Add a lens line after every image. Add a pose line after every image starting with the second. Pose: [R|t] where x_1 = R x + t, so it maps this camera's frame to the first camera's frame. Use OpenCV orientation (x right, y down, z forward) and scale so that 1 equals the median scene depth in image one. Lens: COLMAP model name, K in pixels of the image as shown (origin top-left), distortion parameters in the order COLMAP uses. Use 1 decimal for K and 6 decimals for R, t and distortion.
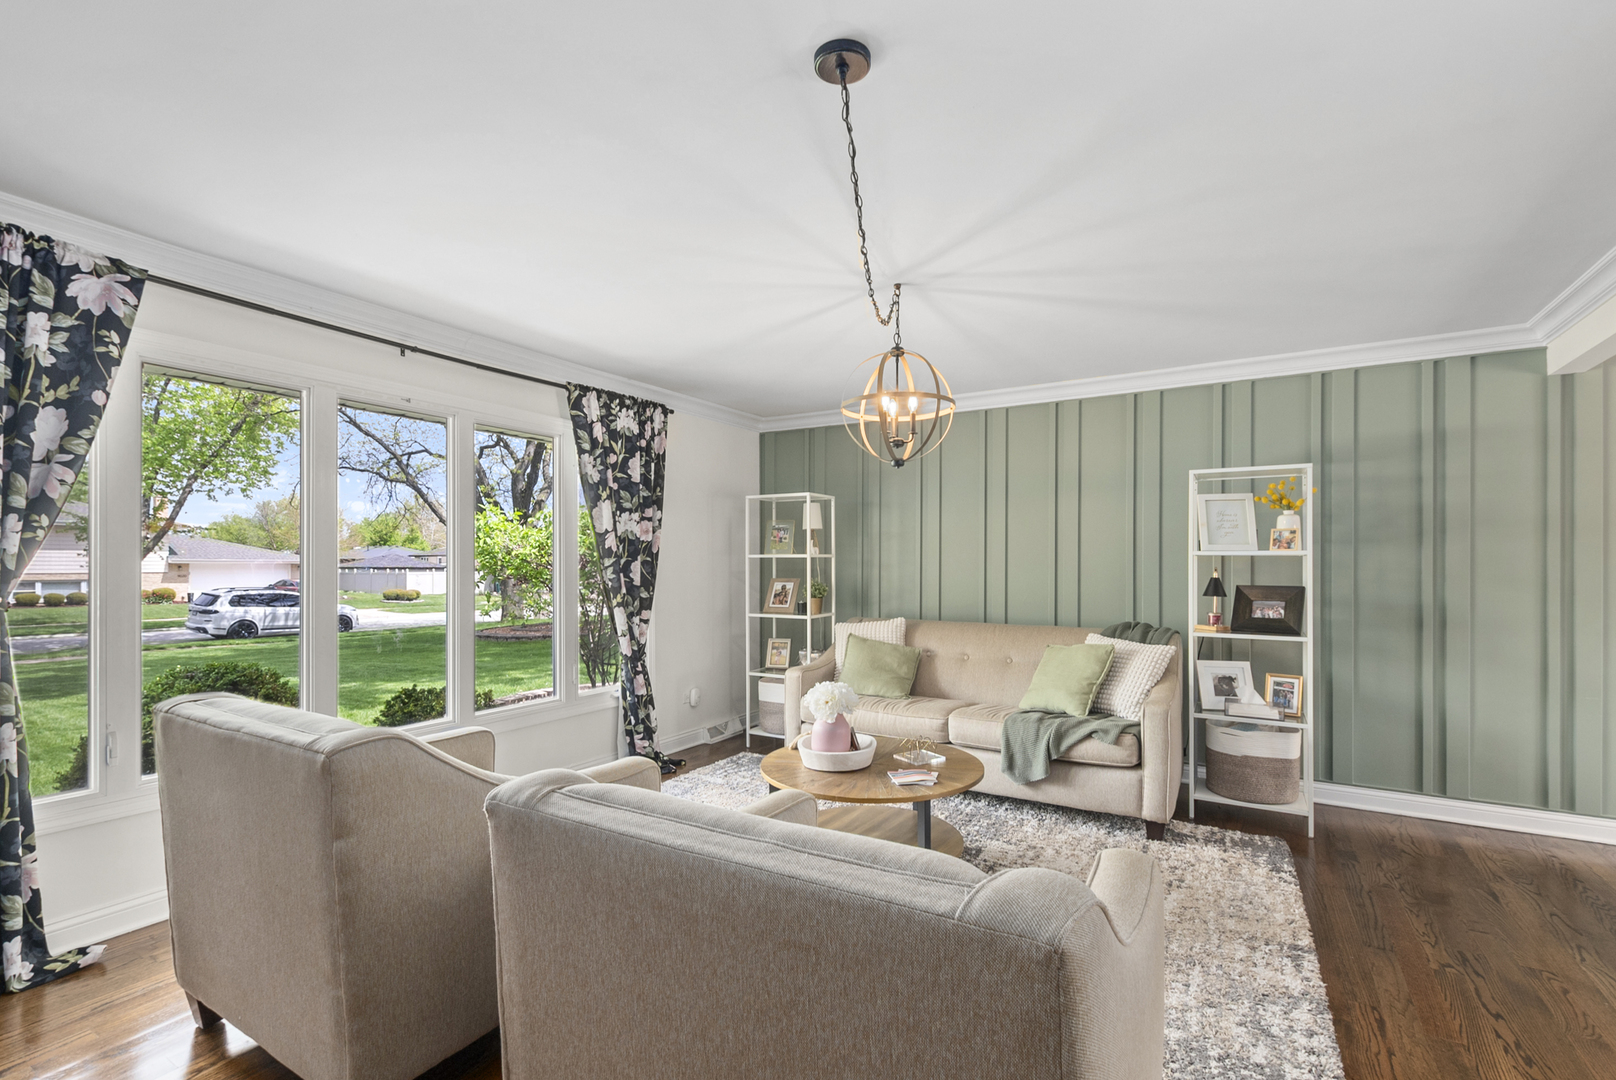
lens RADIAL K [[714.9, 0, 820.4], [0, 714.9, 563.3], [0, 0, 1]] dist [0.004586, -0.001530]
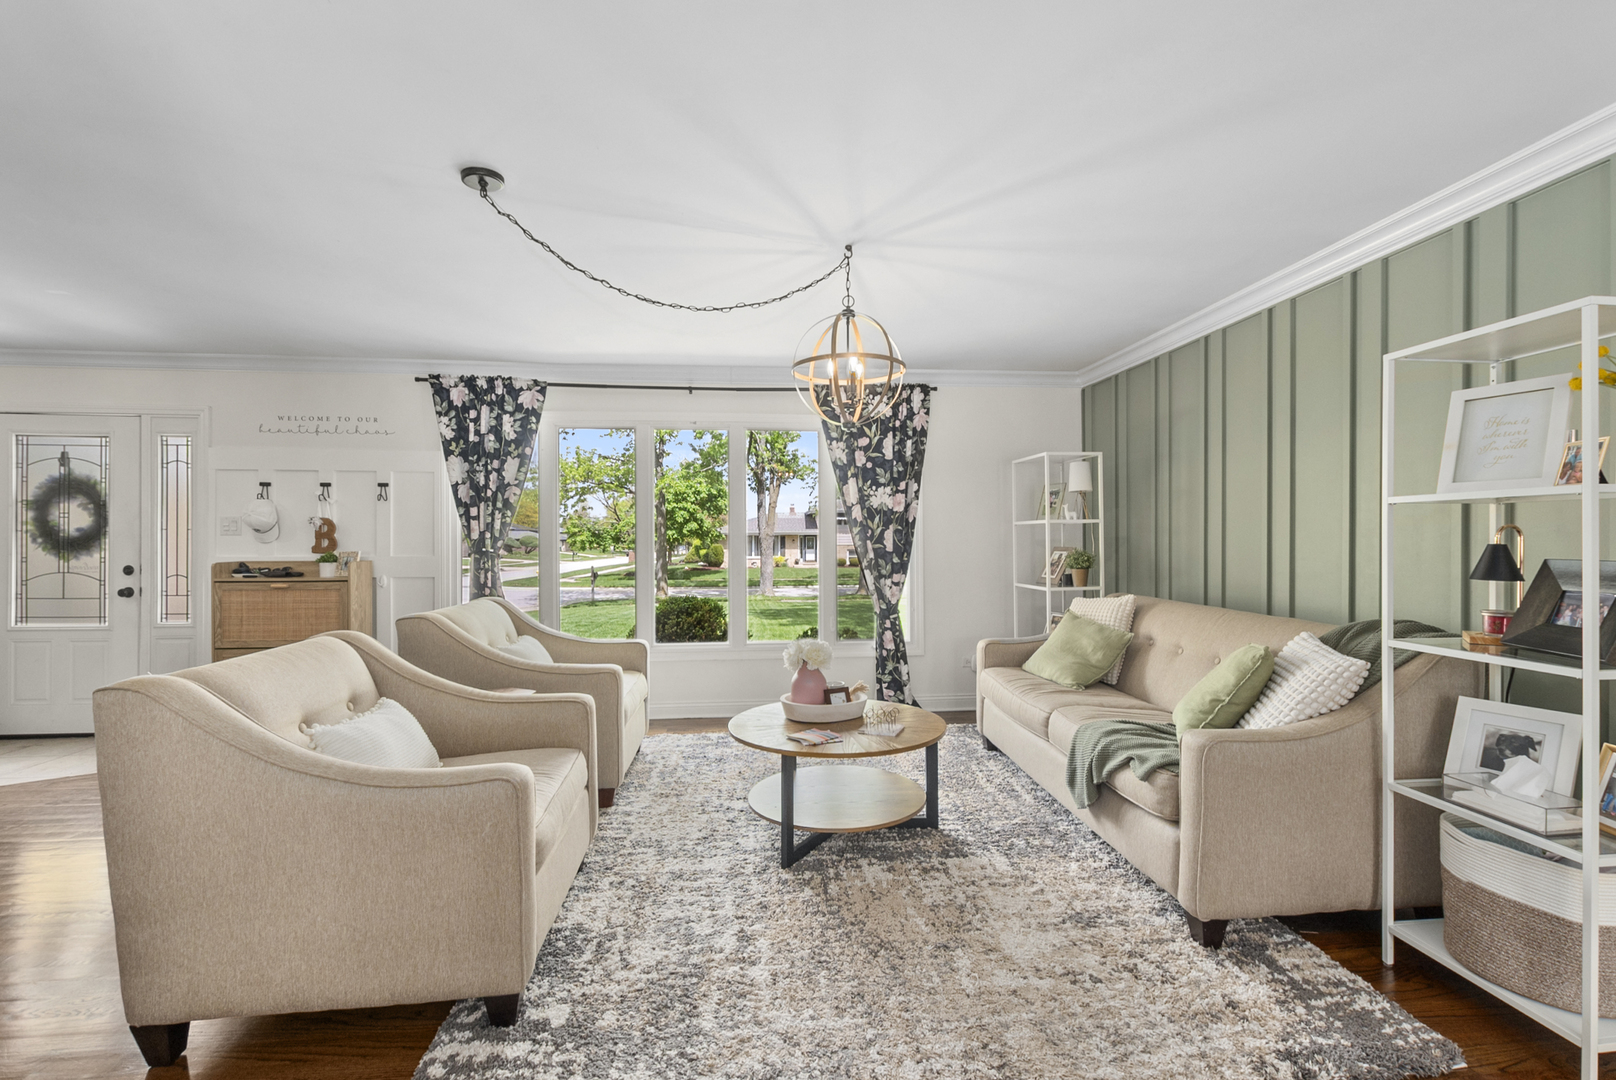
lens RADIAL K [[714.9, 0, 819.5], [0, 714.9, 539.7], [0, 0, 1]] dist [0.004586, -0.001530]
pose [[0.596244, -0.003621, -0.802795, 0.588880], [0.005576, 0.999984, -0.000370, 0.012487], [0.802784, -0.004256, 0.596254, 0.247912]]
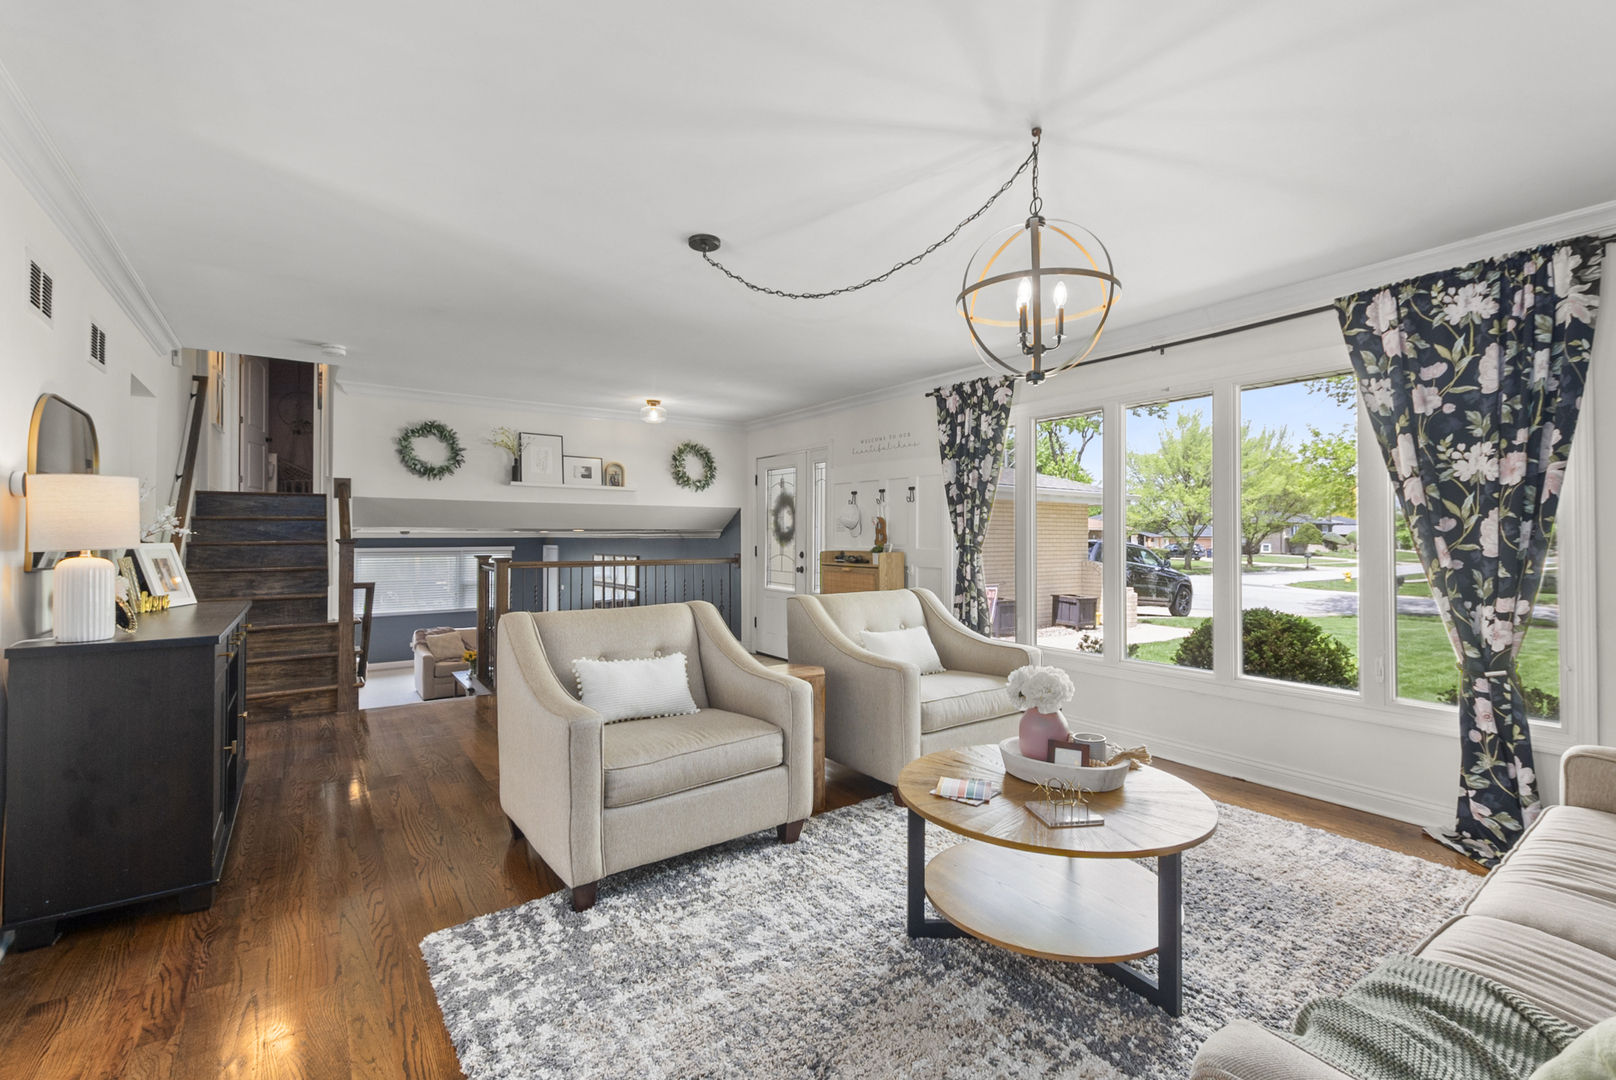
lens RADIAL K [[714.9, 0, 817.9], [0, 714.9, 528.0], [0, 0, 1]] dist [0.004586, -0.001530]
pose [[-0.401792, -0.012309, -0.915648, 0.568123], [0.000490, 0.999907, -0.013656, 0.013814], [0.915731, -0.005936, -0.401748, 0.724883]]
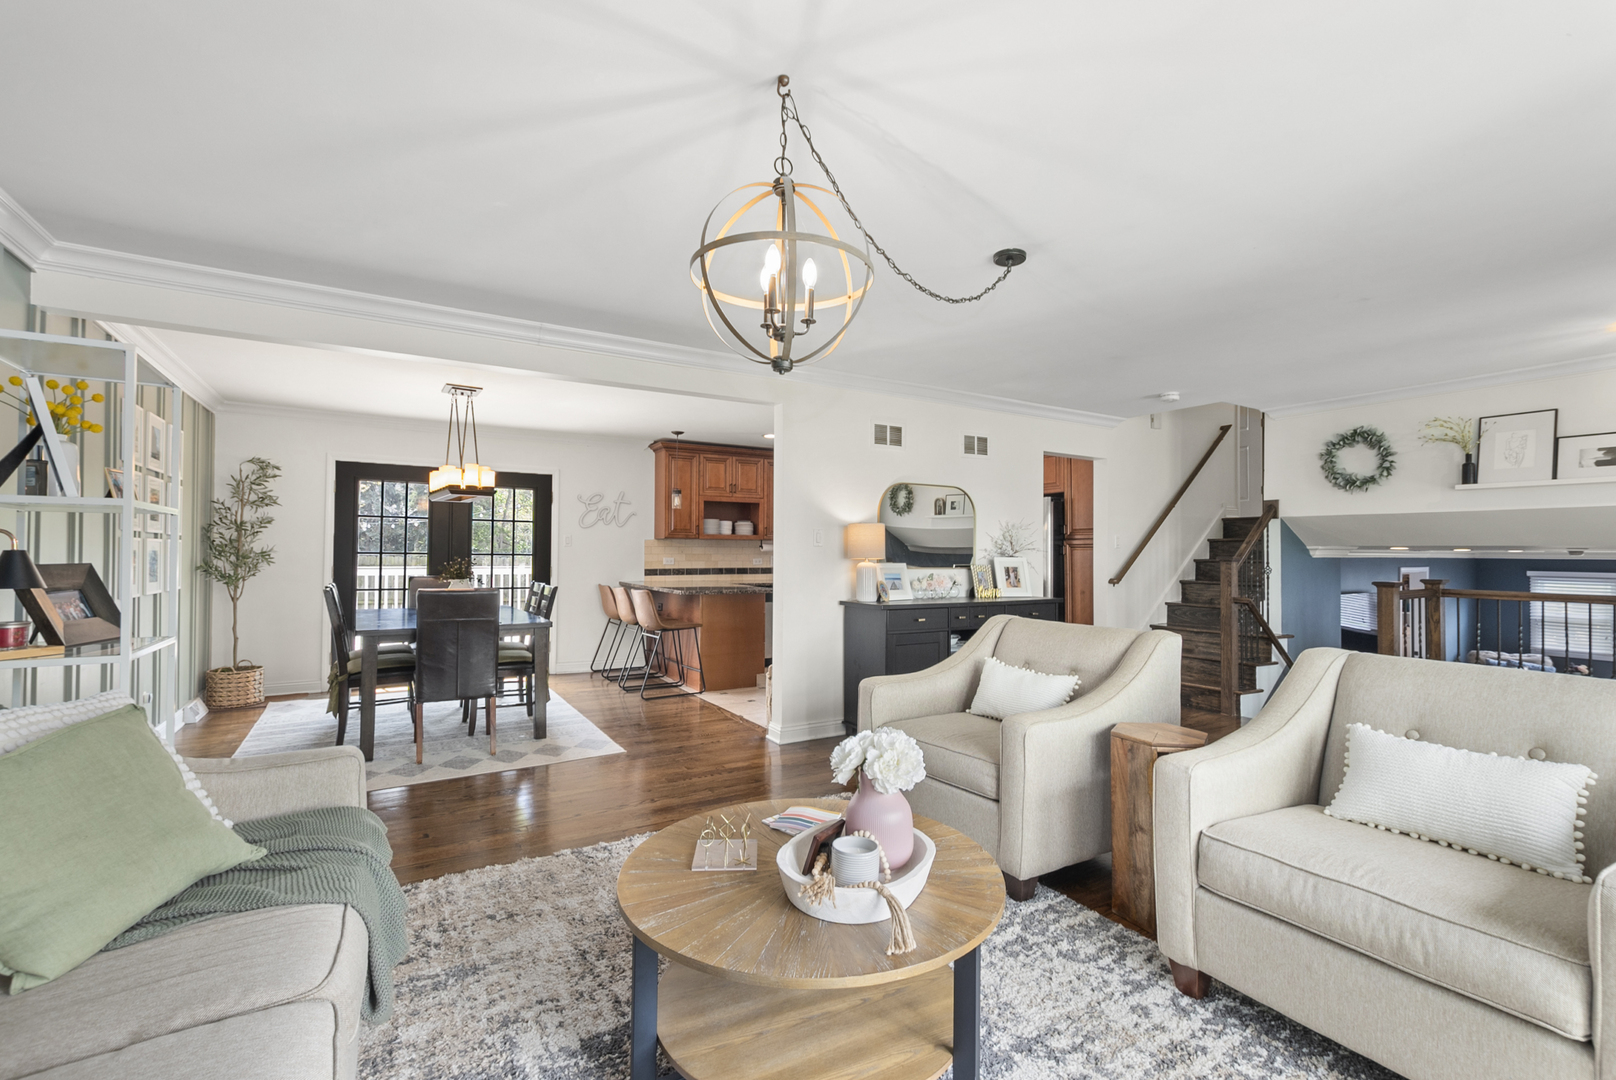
lens RADIAL K [[714.9, 0, 827.0], [0, 714.9, 541.9], [0, 0, 1]] dist [0.004586, -0.001530]
pose [[-0.884628, 0.000103, 0.466297, -0.145171], [-0.008547, 0.999828, -0.016437, 0.015256], [-0.466219, -0.018526, -0.884476, 1.019138]]
